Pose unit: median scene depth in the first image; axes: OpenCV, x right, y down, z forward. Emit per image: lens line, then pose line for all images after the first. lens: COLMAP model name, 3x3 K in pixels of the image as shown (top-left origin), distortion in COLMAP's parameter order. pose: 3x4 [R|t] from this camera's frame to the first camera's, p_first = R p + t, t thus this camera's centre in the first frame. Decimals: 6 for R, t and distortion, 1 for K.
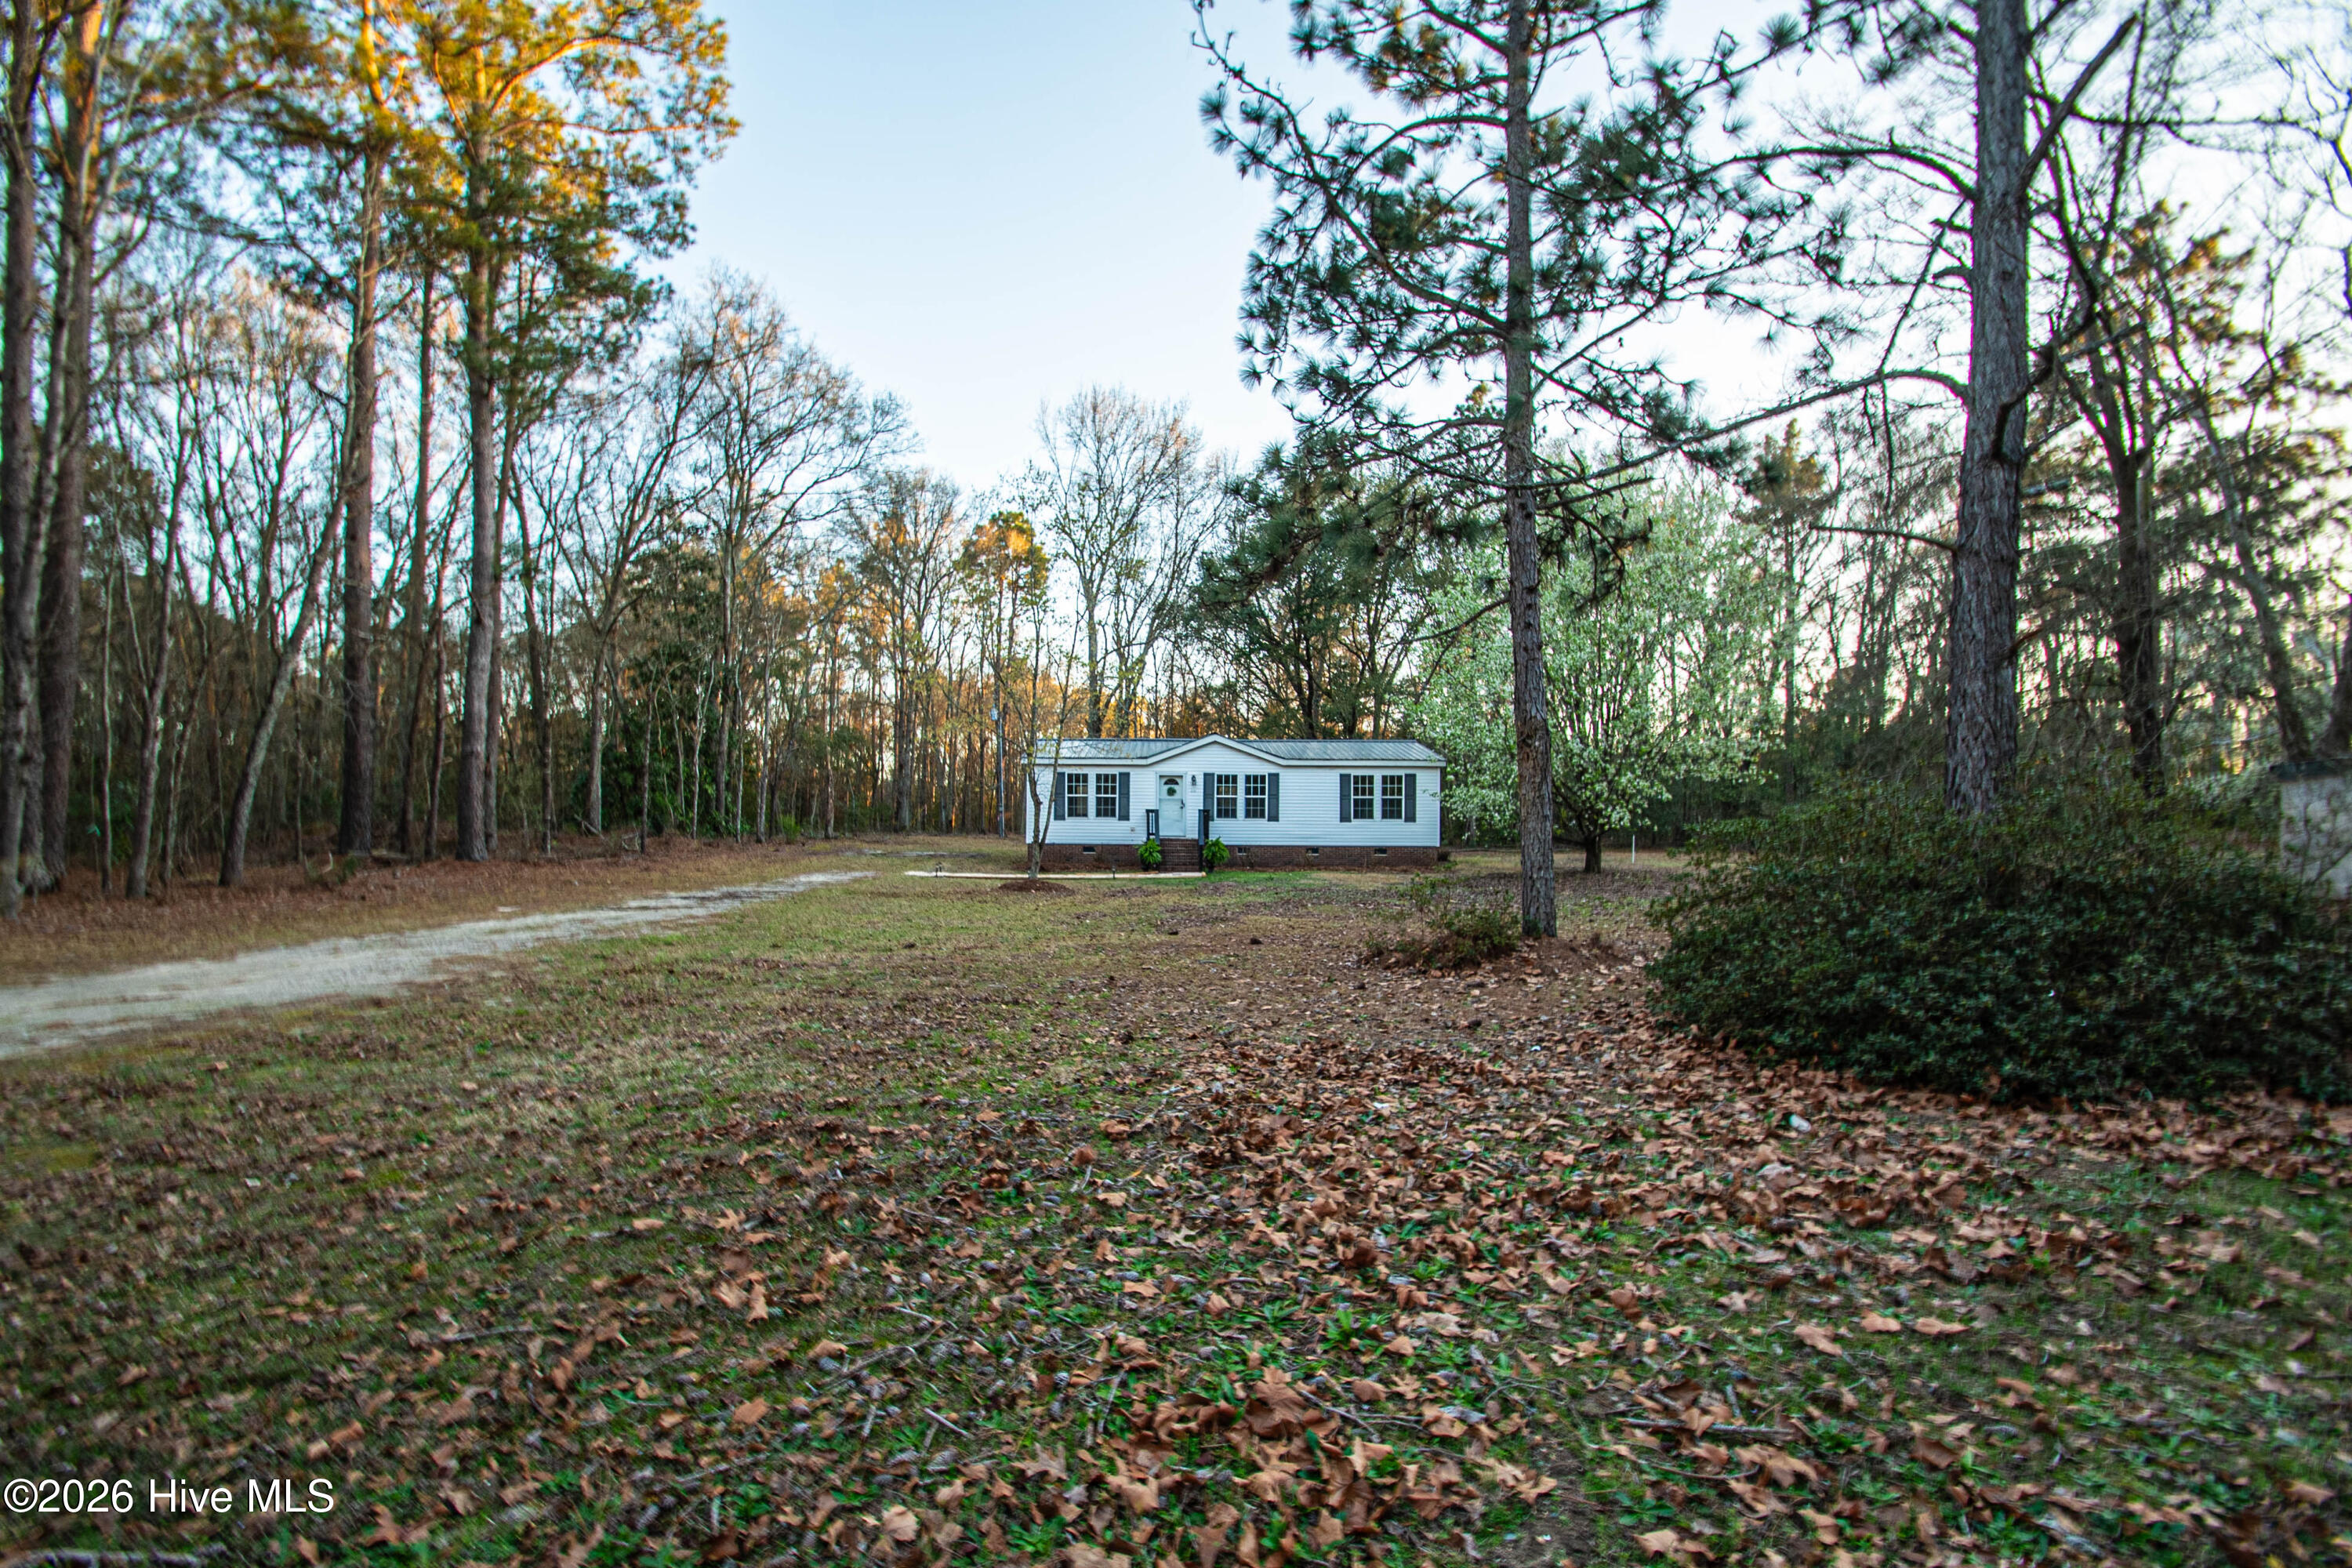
lens RADIAL K [[1192.5, 0, 1127.9], [0, 1192.5, 825.8], [0, 0, 1]] dist [0.003311, -0.017632]
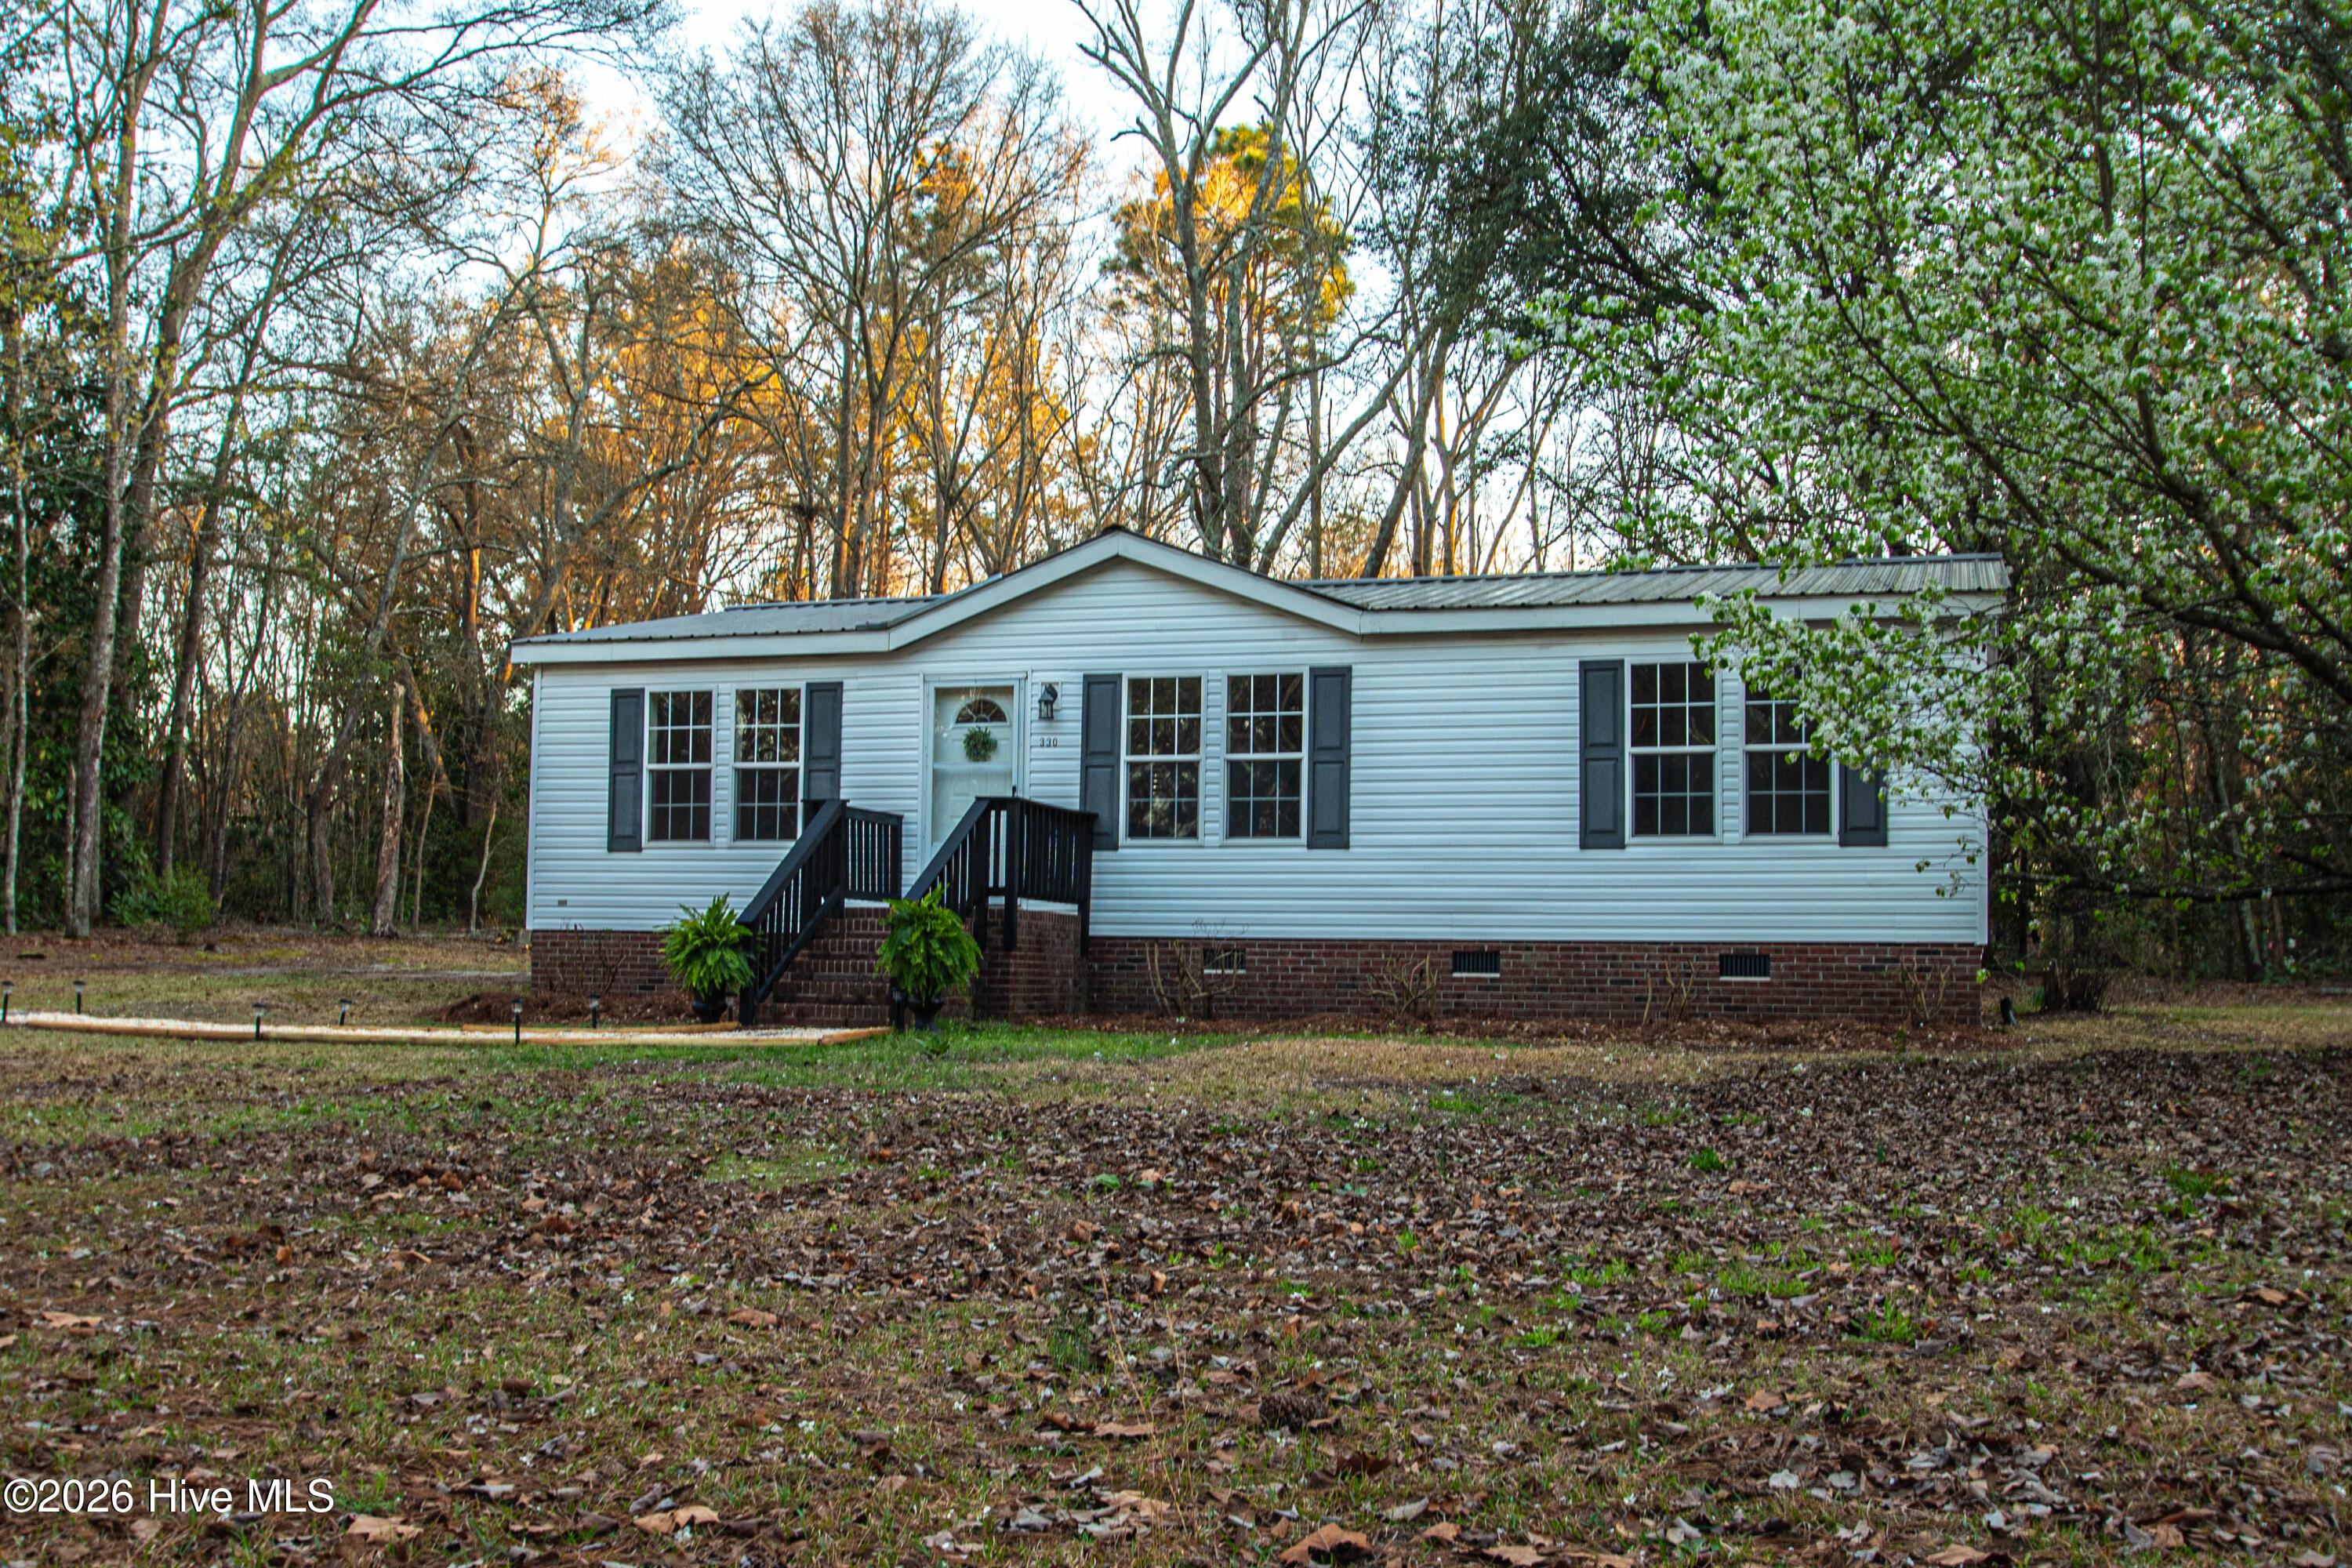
lens RADIAL K [[2349.2, 0, 1139.8], [0, 2349.2, 858.8], [0, 0, 1]] dist [-0.076558, 0.027427]
pose [[0.950240, -0.007597, -0.311427, 0.243347], [-0.010673, 0.998322, -0.056919, 0.028518], [0.311337, 0.057410, 0.948564, 0.492739]]
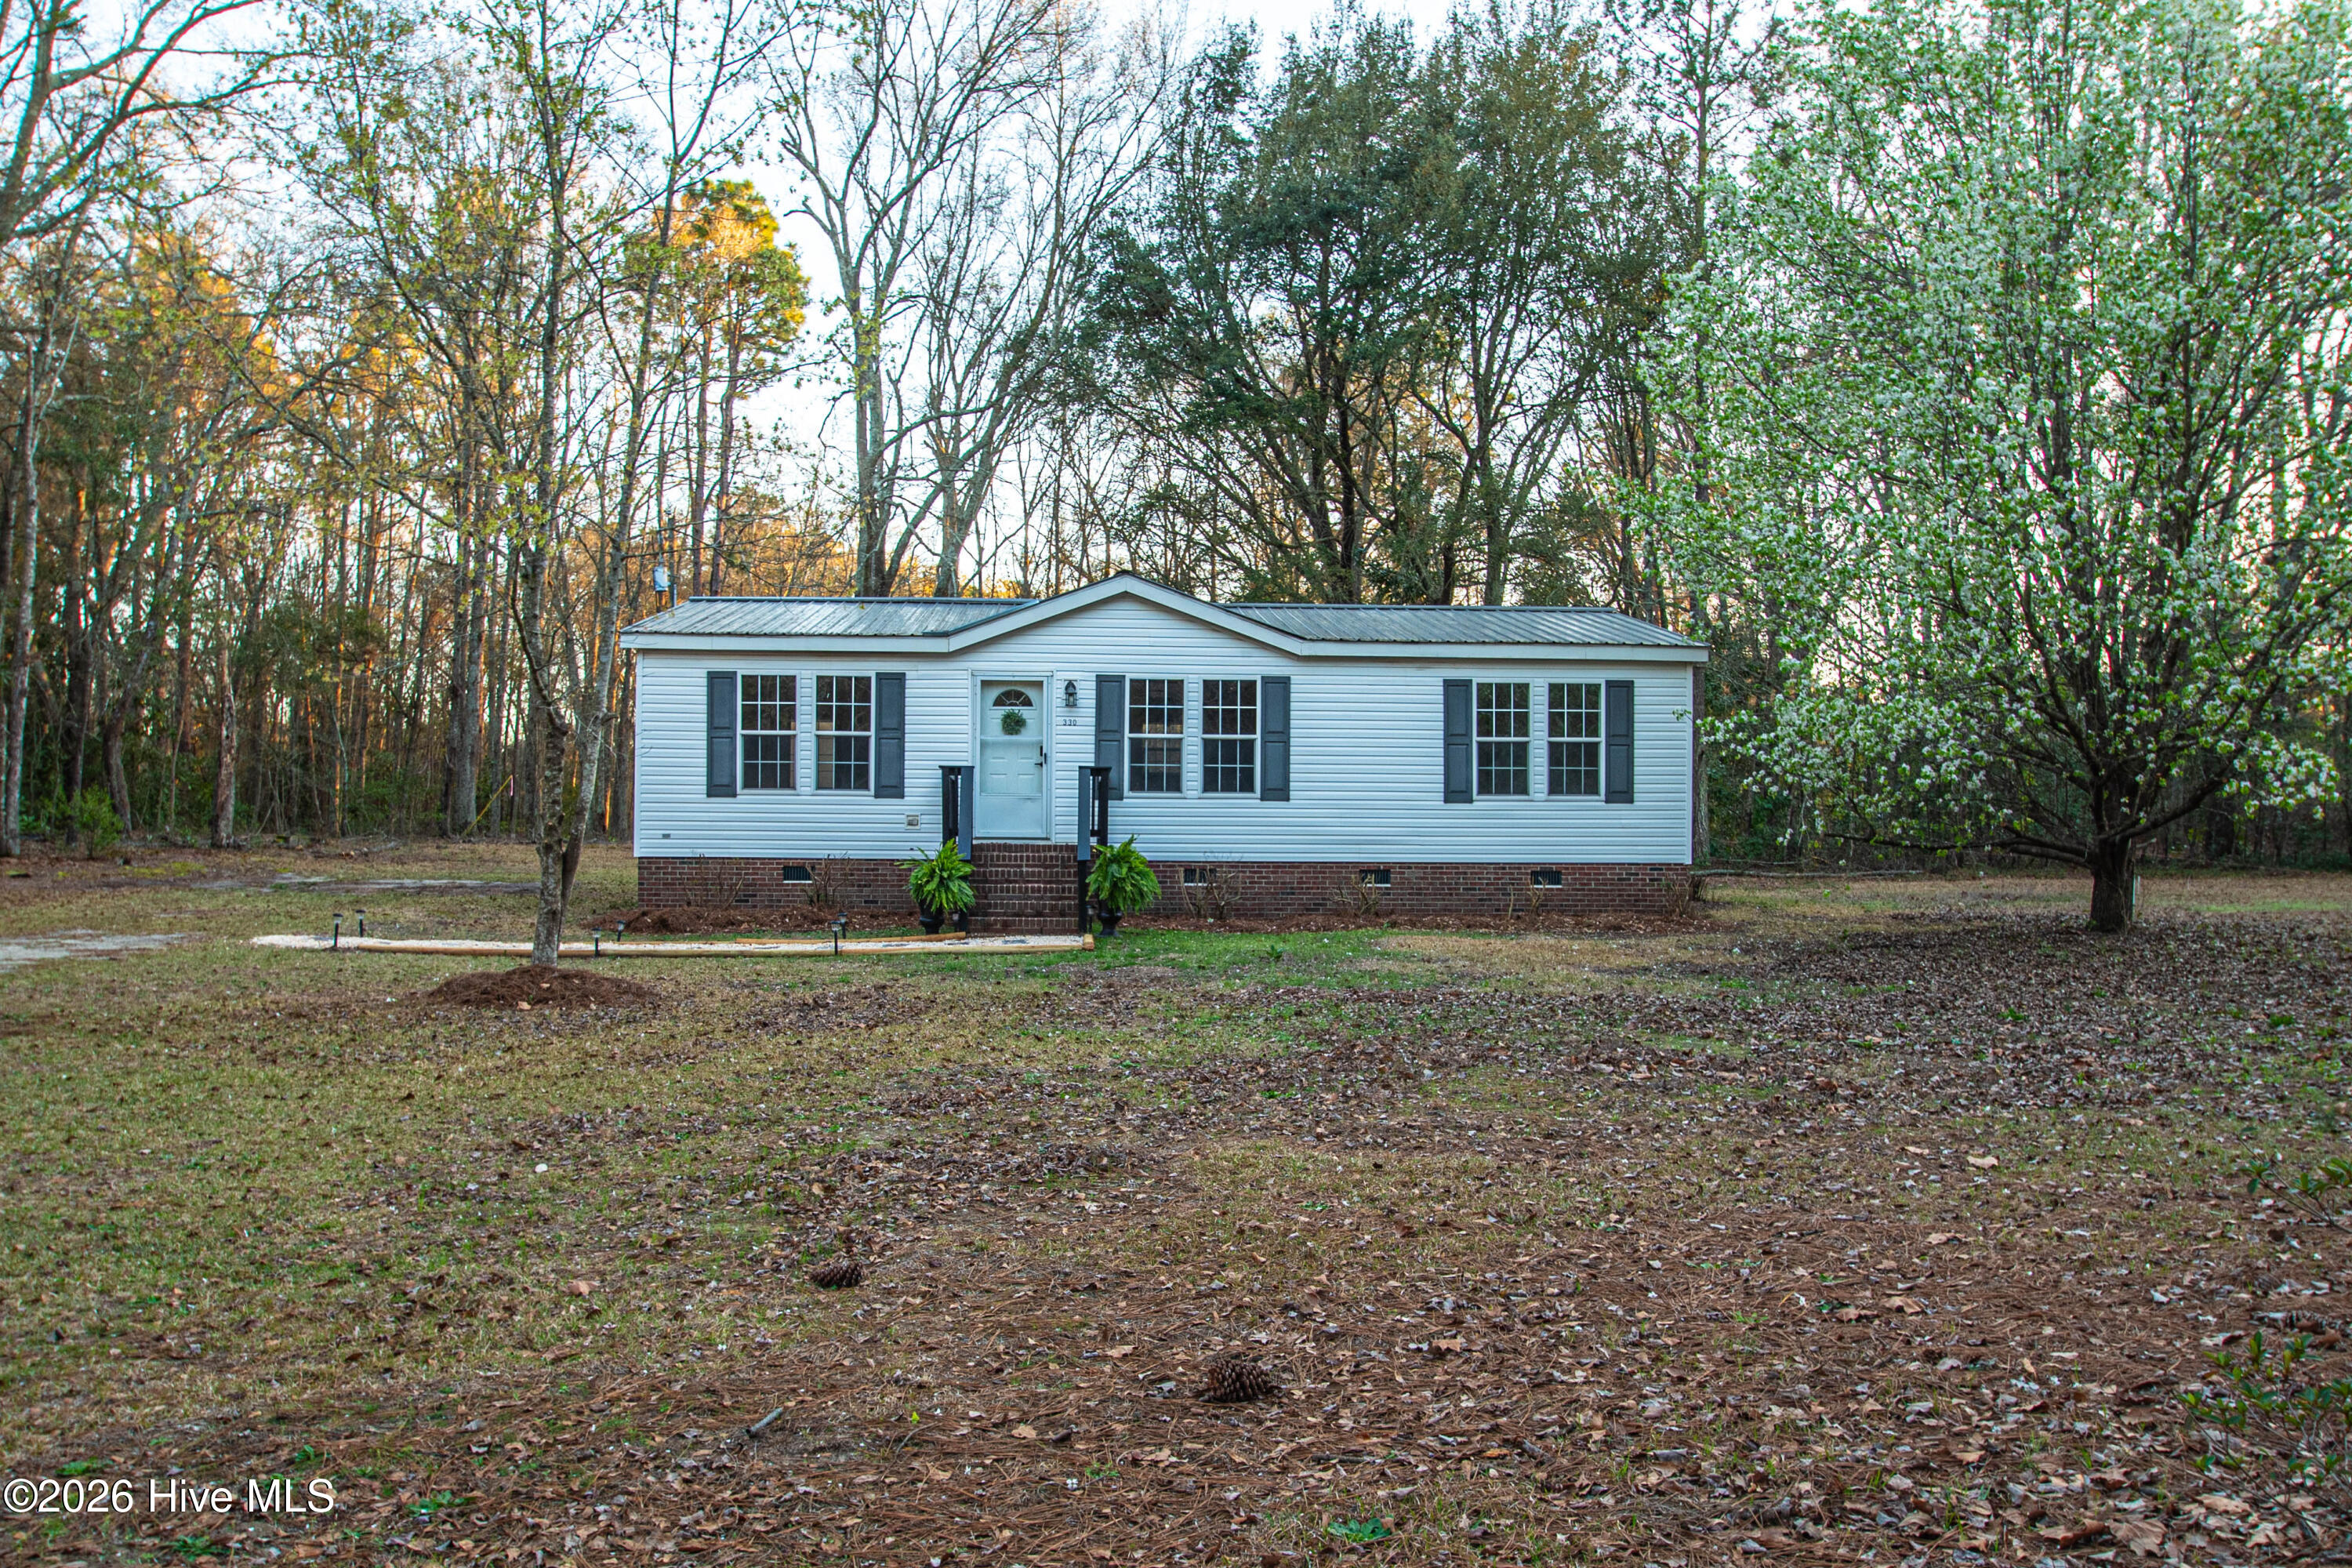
lens RADIAL K [[1852.5, 0, 1146.1], [0, 1852.5, 847.4], [0, 0, 1]] dist [-0.058798, 0.018467]
pose [[0.997931, -0.000047, 0.064294, 0.040887], [0.000436, 0.999982, -0.006024, 0.015162], [-0.064292, 0.006040, 0.997913, 0.398892]]
